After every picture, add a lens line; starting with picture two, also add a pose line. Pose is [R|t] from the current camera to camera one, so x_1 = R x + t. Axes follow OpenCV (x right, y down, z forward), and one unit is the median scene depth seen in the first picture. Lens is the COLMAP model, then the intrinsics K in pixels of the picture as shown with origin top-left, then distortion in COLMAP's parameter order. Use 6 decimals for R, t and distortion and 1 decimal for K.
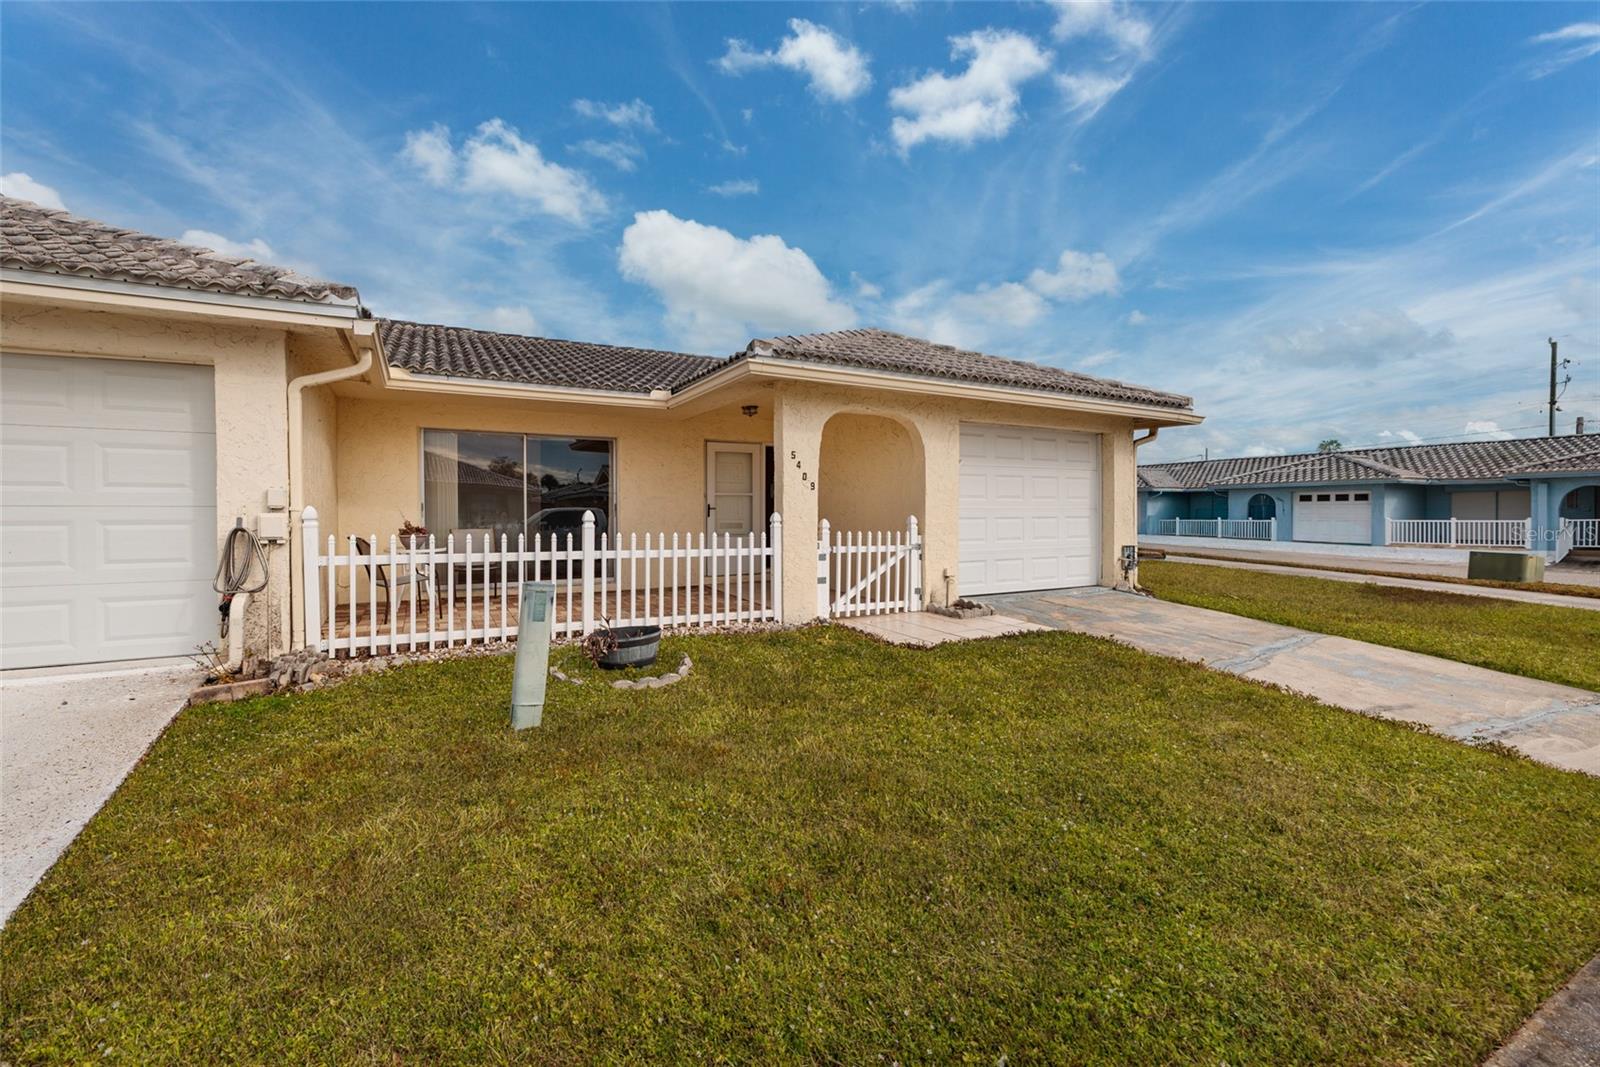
lens RADIAL K [[694.8, 0, 798.2], [0, 694.8, 530.8], [0, 0, 1]] dist [0.000540, -0.000504]
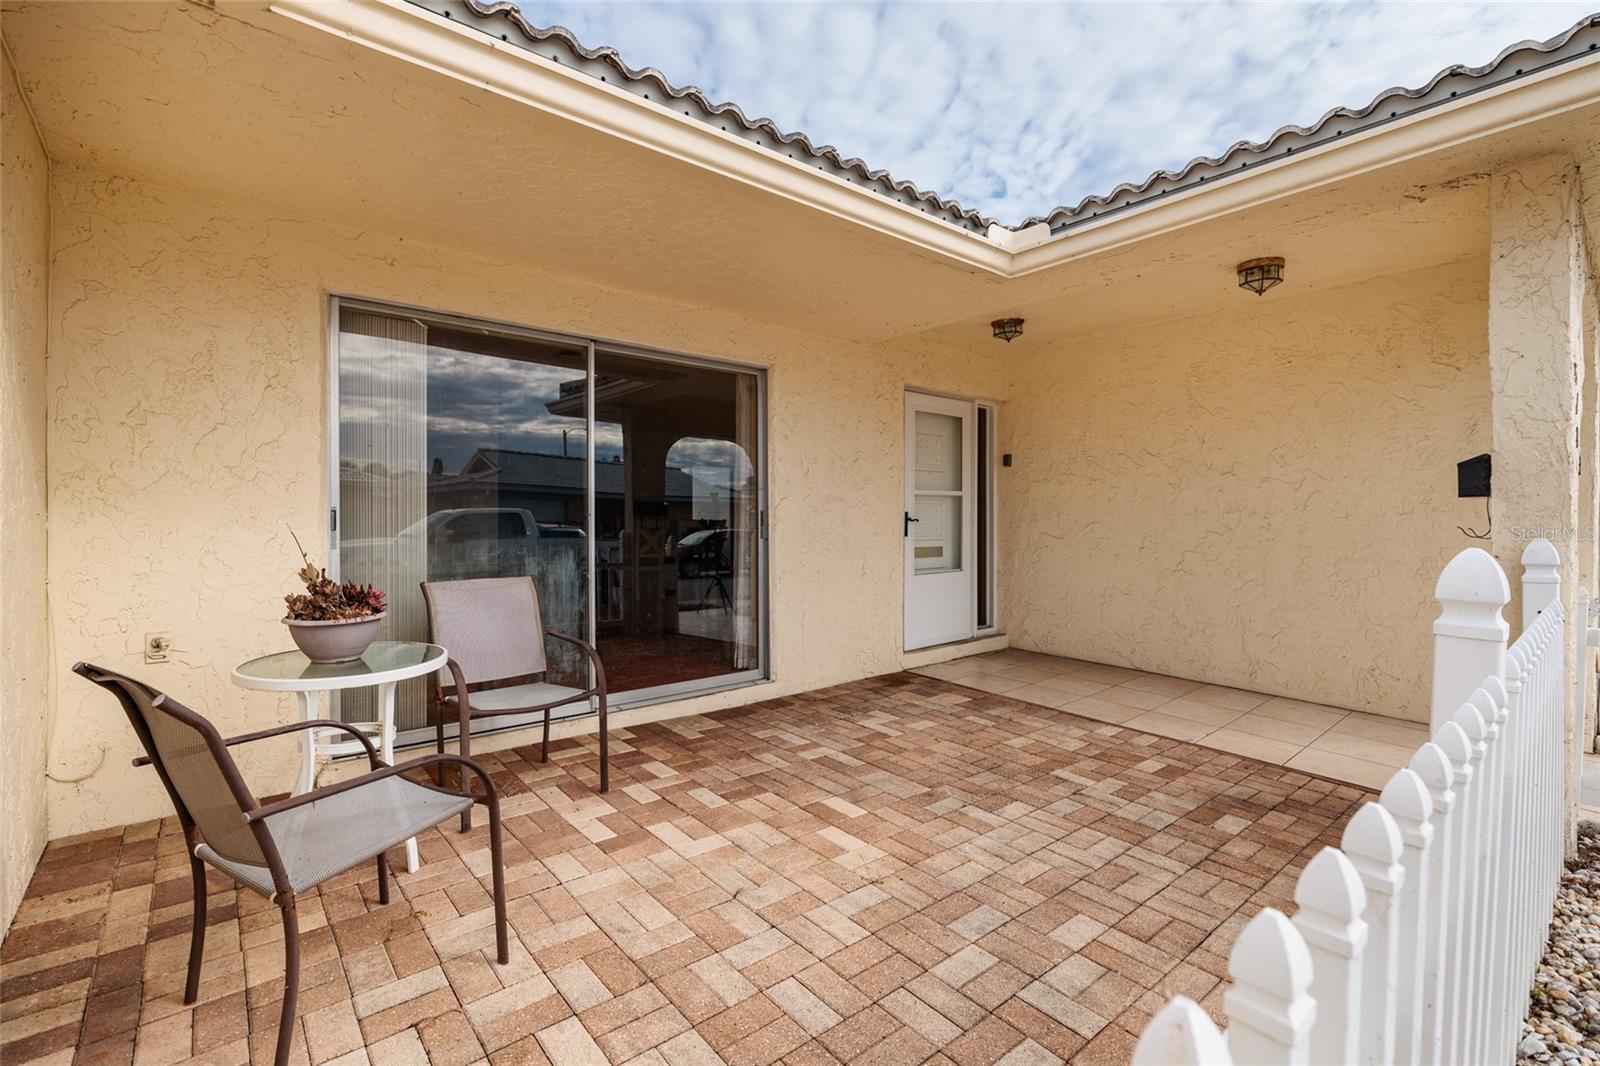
lens RADIAL K [[756.2, 0, 803.8], [0, 756.2, 527.0], [0, 0, 1]] dist [0.002837, -0.000120]
pose [[0.984579, -0.002220, 0.174925, -0.383005], [0.005224, 0.999847, -0.016714, -0.024713], [-0.174861, 0.017370, 0.984440, 0.595913]]
